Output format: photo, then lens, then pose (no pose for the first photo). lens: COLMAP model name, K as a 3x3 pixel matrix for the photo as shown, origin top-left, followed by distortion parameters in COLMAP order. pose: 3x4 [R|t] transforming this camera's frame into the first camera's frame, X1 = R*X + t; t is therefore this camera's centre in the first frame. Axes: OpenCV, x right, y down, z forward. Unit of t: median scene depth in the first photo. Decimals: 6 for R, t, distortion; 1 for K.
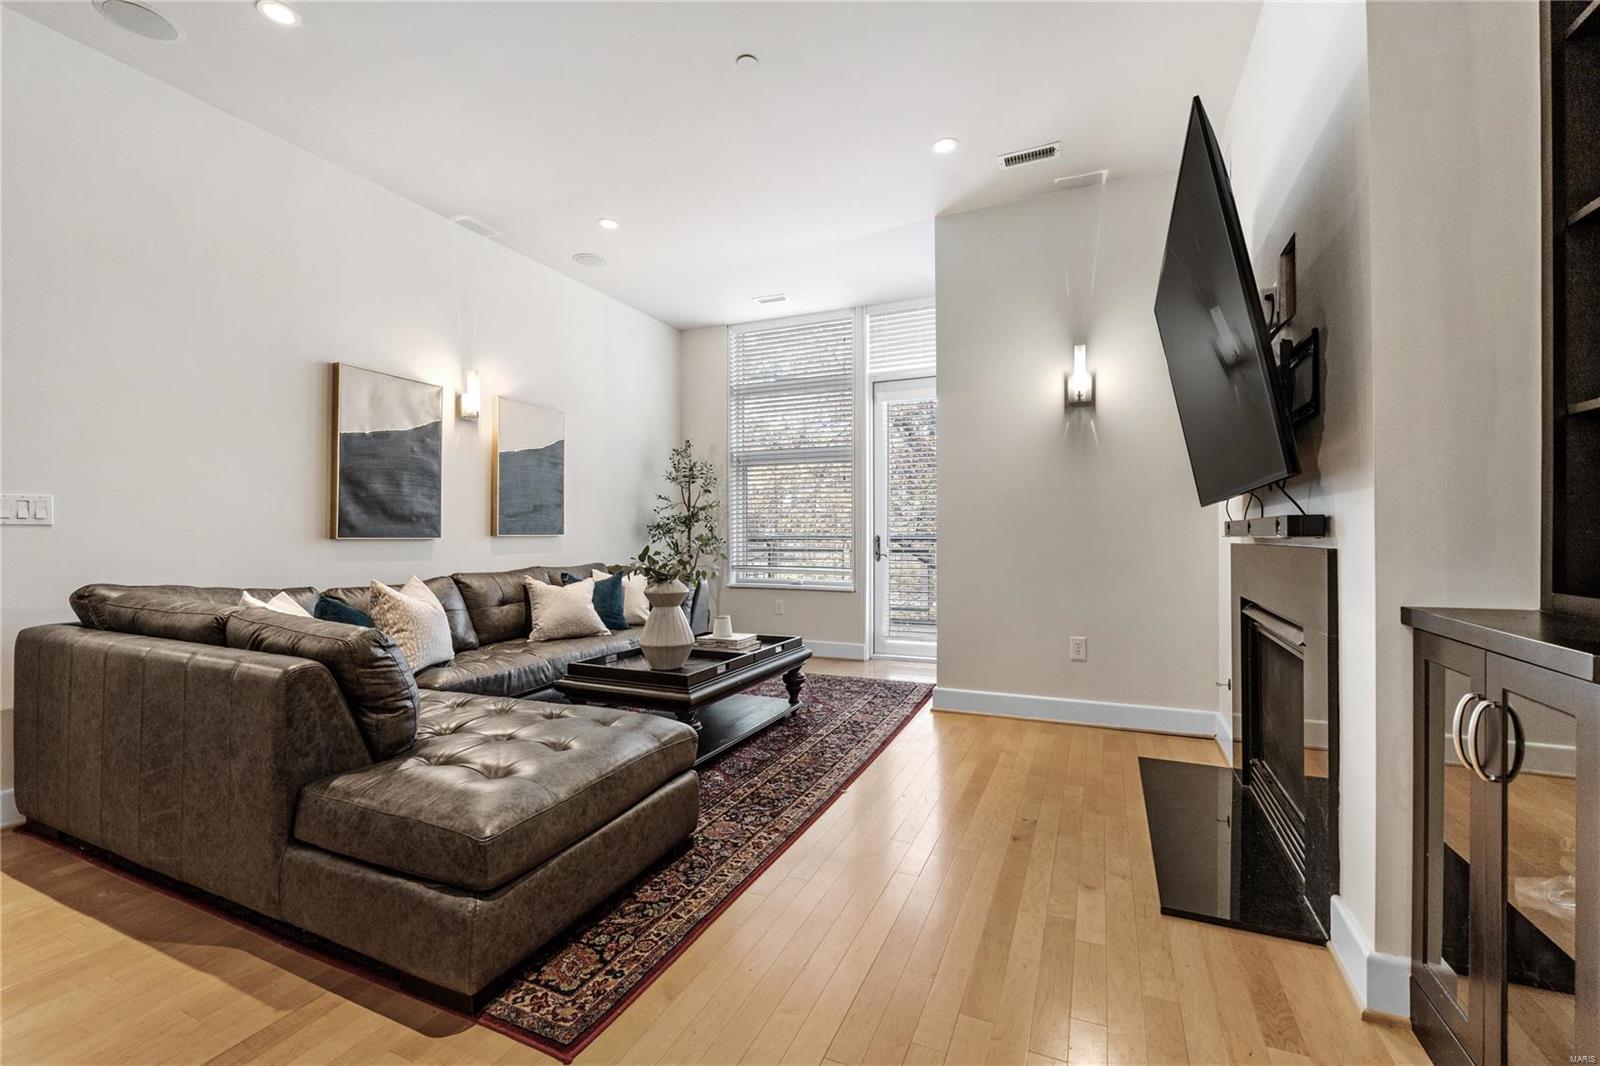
lens RADIAL K [[675.3, 0, 800.6], [0, 675.3, 526.9], [0, 0, 1]] dist [-0.007016, -0.000558]
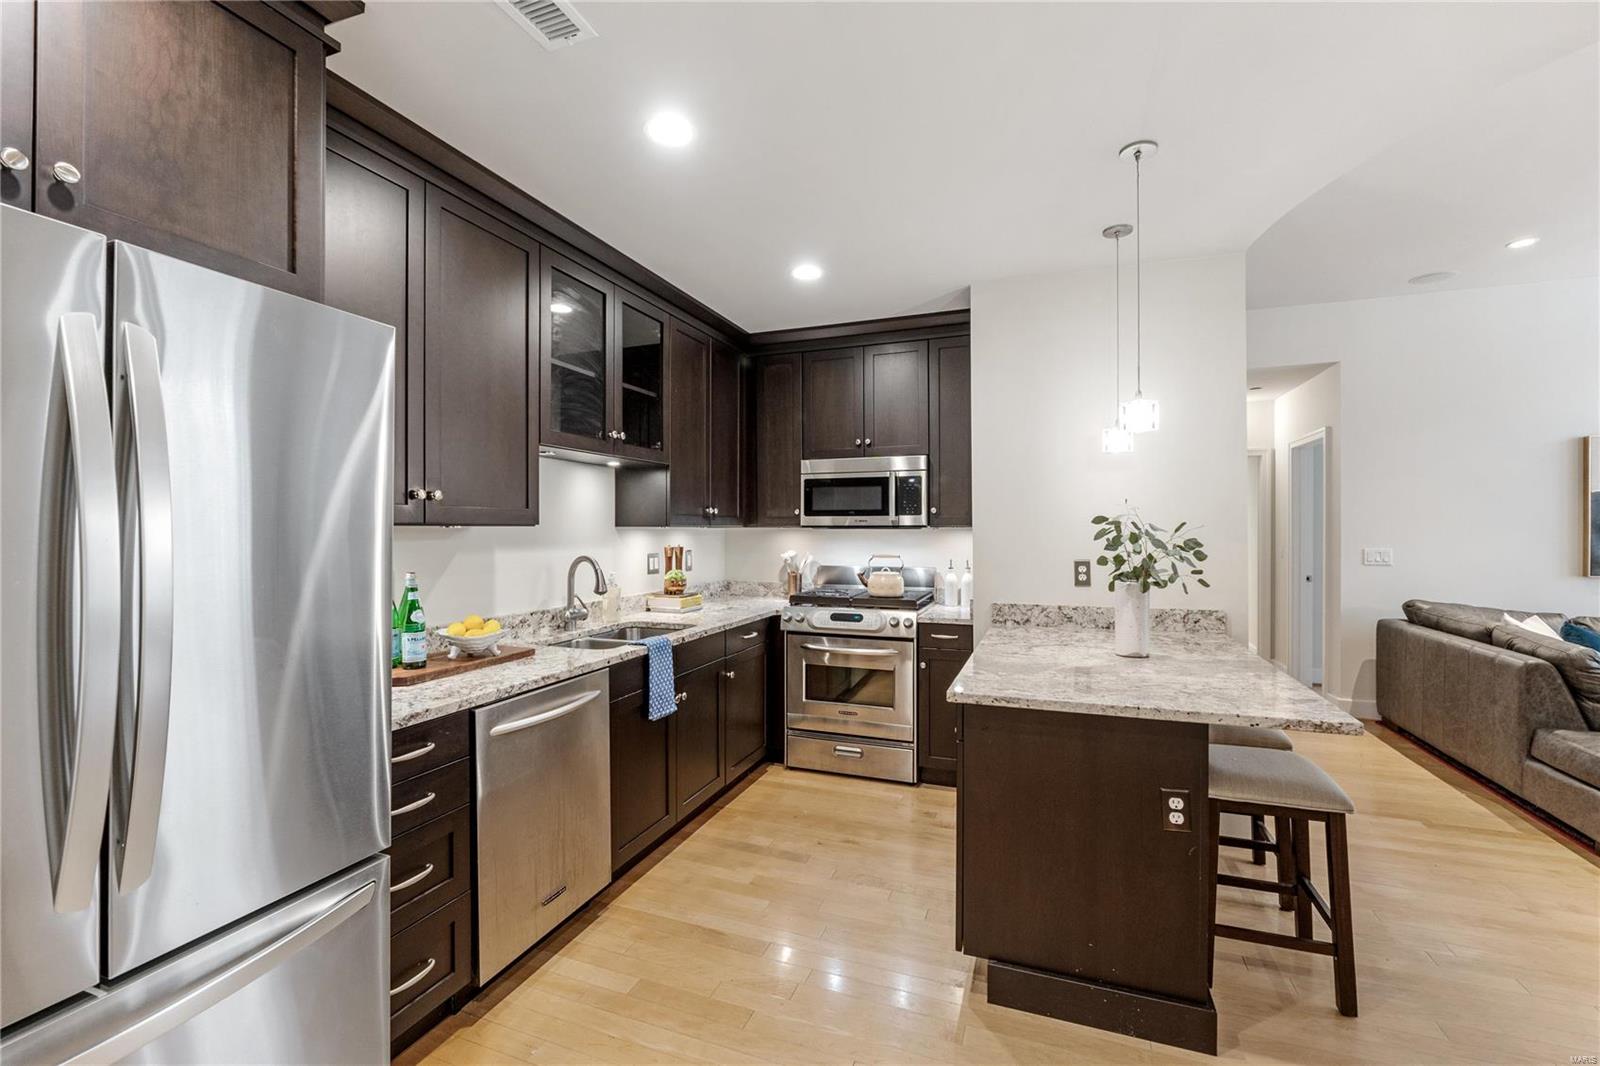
lens RADIAL K [[675.3, 0, 805.1], [0, 675.3, 530.6], [0, 0, 1]] dist [-0.007016, -0.000558]
pose [[0.057234, -0.001822, -0.998359, 0.477618], [0.011229, 0.999936, -0.001181, -0.084186], [0.998298, -0.011143, 0.057250, -0.537466]]
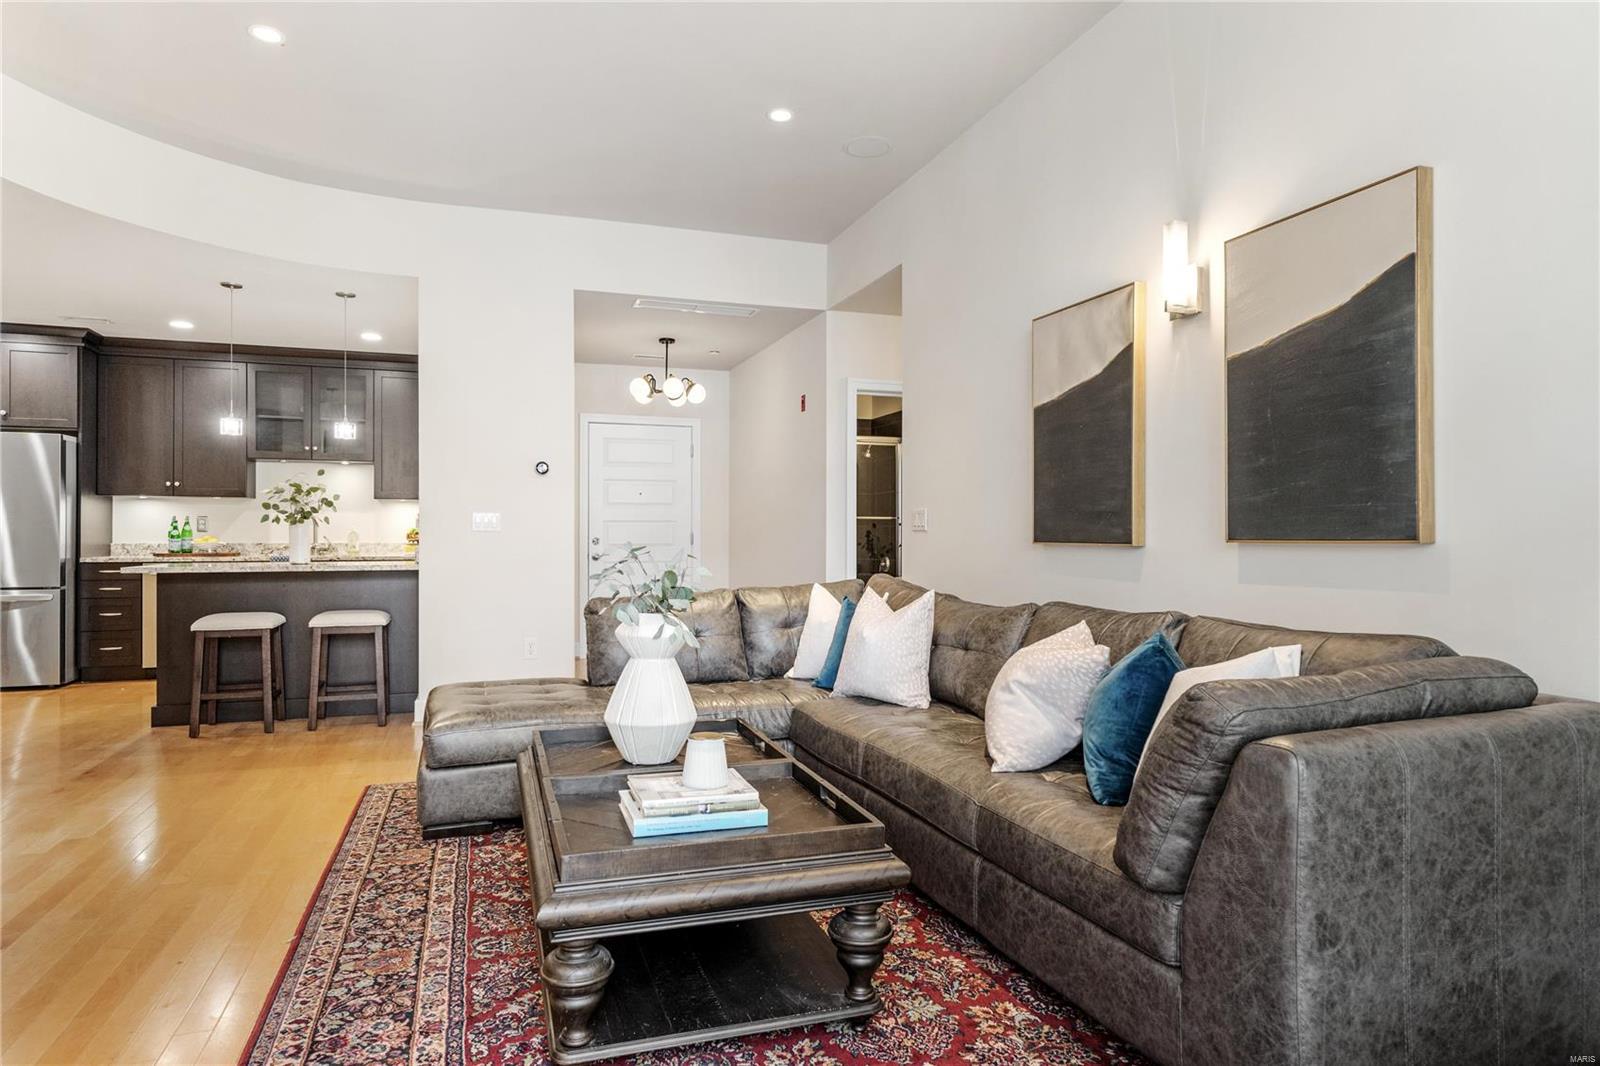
lens RADIAL K [[915.4, 0, 793.3], [0, 915.4, 532.8], [0, 0, 1]] dist [-0.000700, 0.001334]
pose [[-0.731203, -0.001882, -0.682158, 0.250563], [0.006378, 0.999934, -0.009595, 0.014817], [0.682130, -0.011367, -0.731142, 1.589805]]
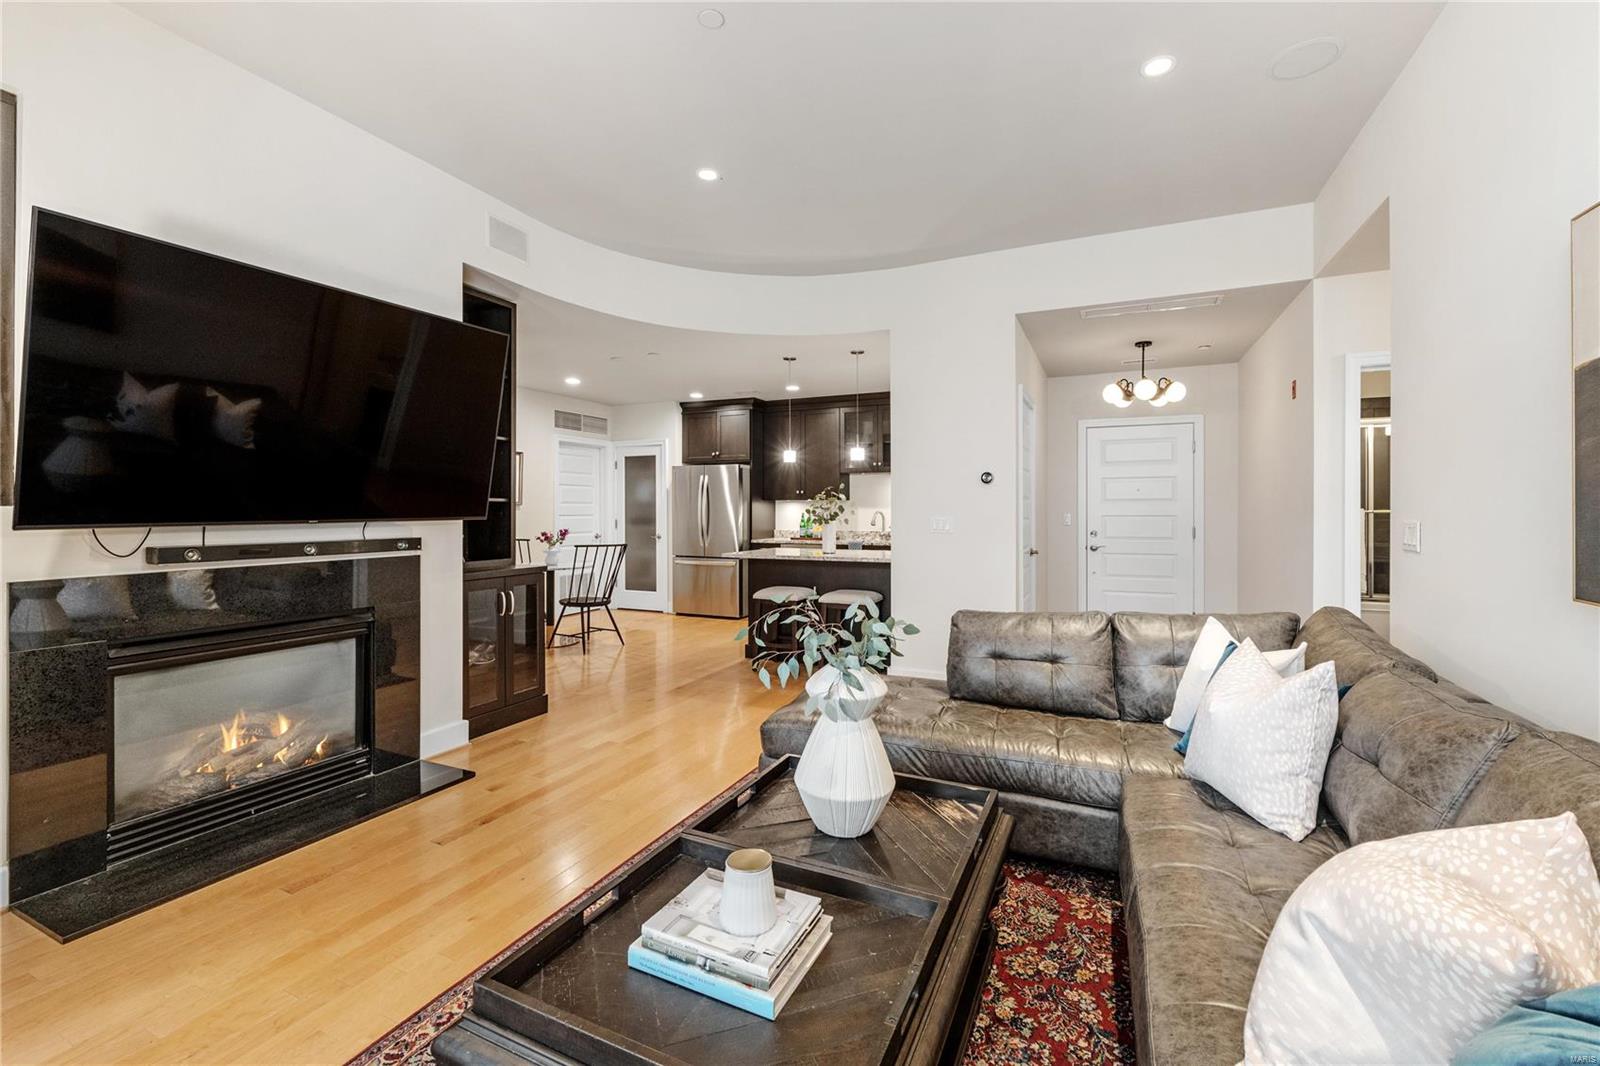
lens RADIAL K [[675.3, 0, 802.9], [0, 675.3, 512.7], [0, 0, 1]] dist [-0.007016, -0.000558]
pose [[-0.999962, 0.001655, 0.008561, -0.155969], [0.001607, 0.999983, -0.005658, -0.038946], [-0.008570, -0.005644, -0.999947, 1.462477]]
